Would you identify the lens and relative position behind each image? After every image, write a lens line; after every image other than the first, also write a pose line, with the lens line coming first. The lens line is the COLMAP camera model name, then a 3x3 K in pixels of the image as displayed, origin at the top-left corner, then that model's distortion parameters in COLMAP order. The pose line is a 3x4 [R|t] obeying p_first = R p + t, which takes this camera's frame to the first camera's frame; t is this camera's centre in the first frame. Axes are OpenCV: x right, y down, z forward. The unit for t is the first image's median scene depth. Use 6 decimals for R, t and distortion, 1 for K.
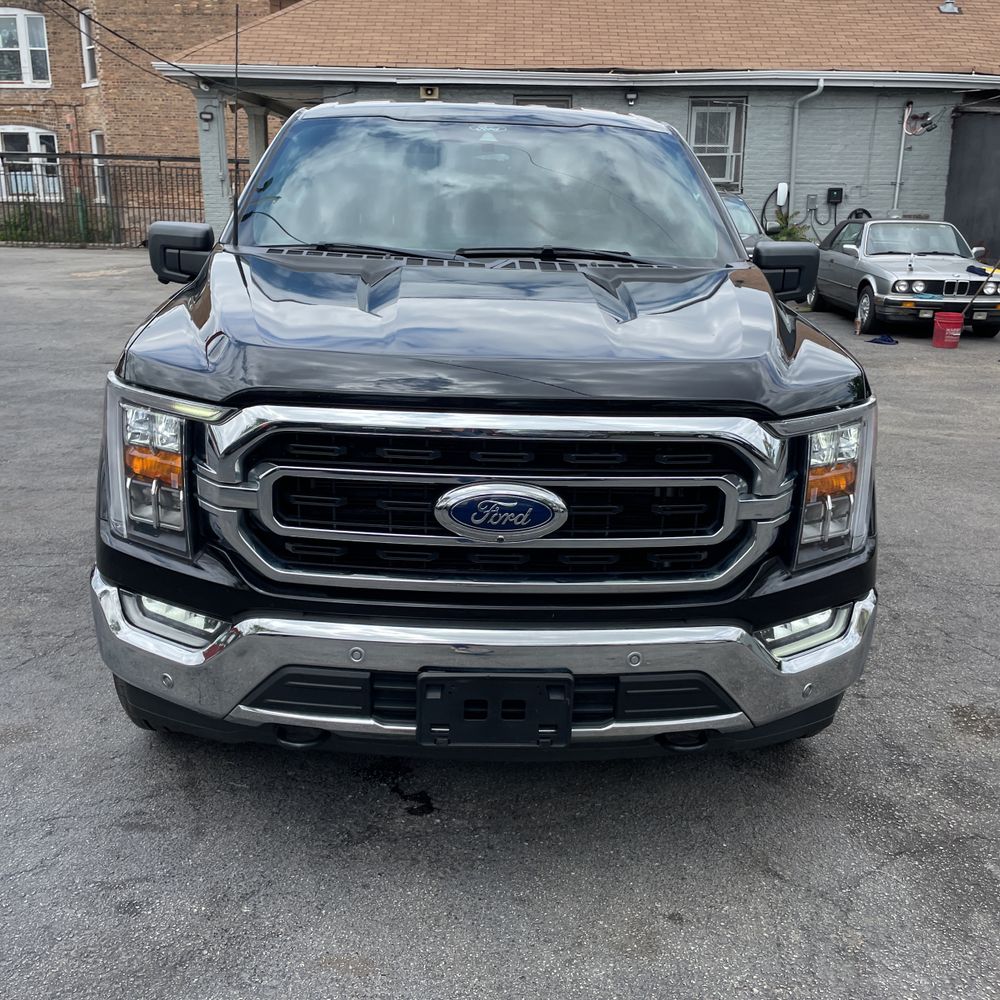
lens RADIAL K [[1006.1, 0, 513.3], [0, 1006.1, 498.2], [0, 0, 1]] dist [0.101579, -0.151773]
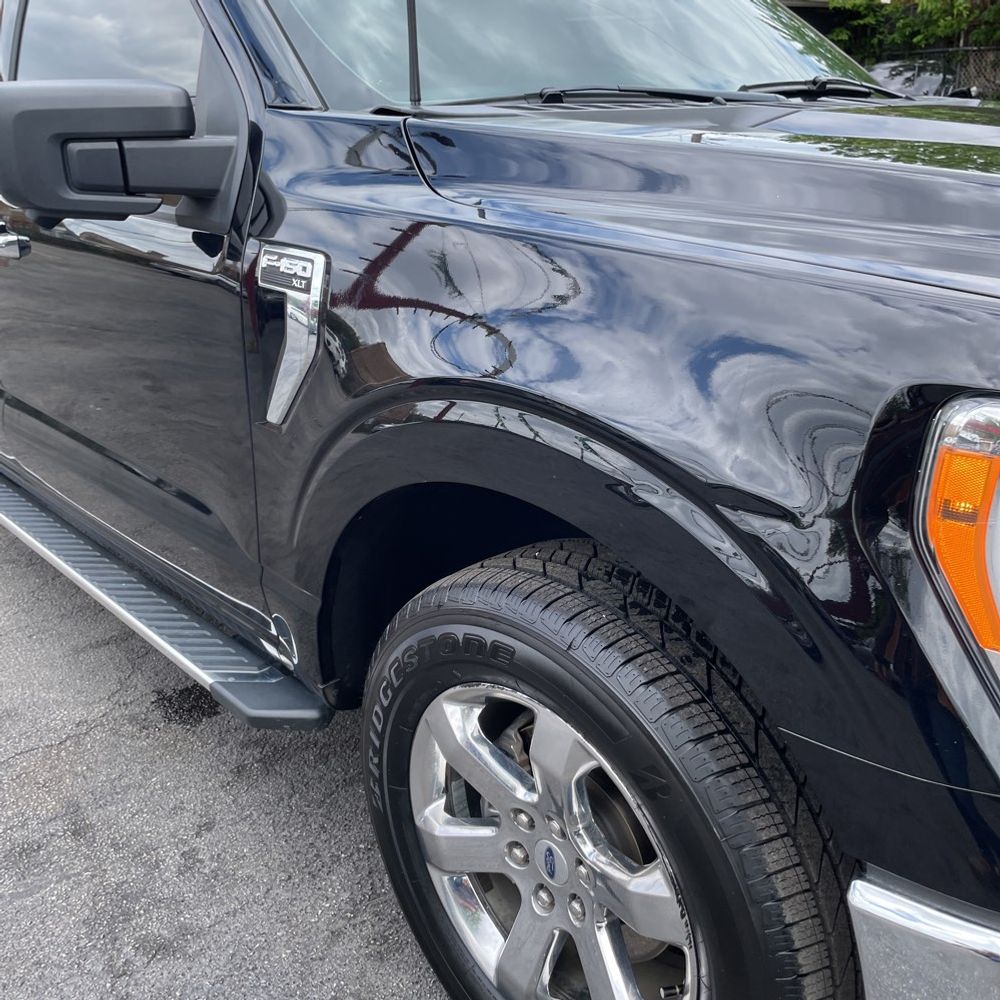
lens RADIAL K [[1006.1, 0, 513.3], [0, 1006.1, 498.2], [0, 0, 1]] dist [0.101579, -0.151773]
pose [[0.757876, -0.278406, 0.590011, -0.648036], [0.233411, 0.960222, 0.153277, -0.160969], [-0.609215, 0.021550, 0.792712, 0.714718]]
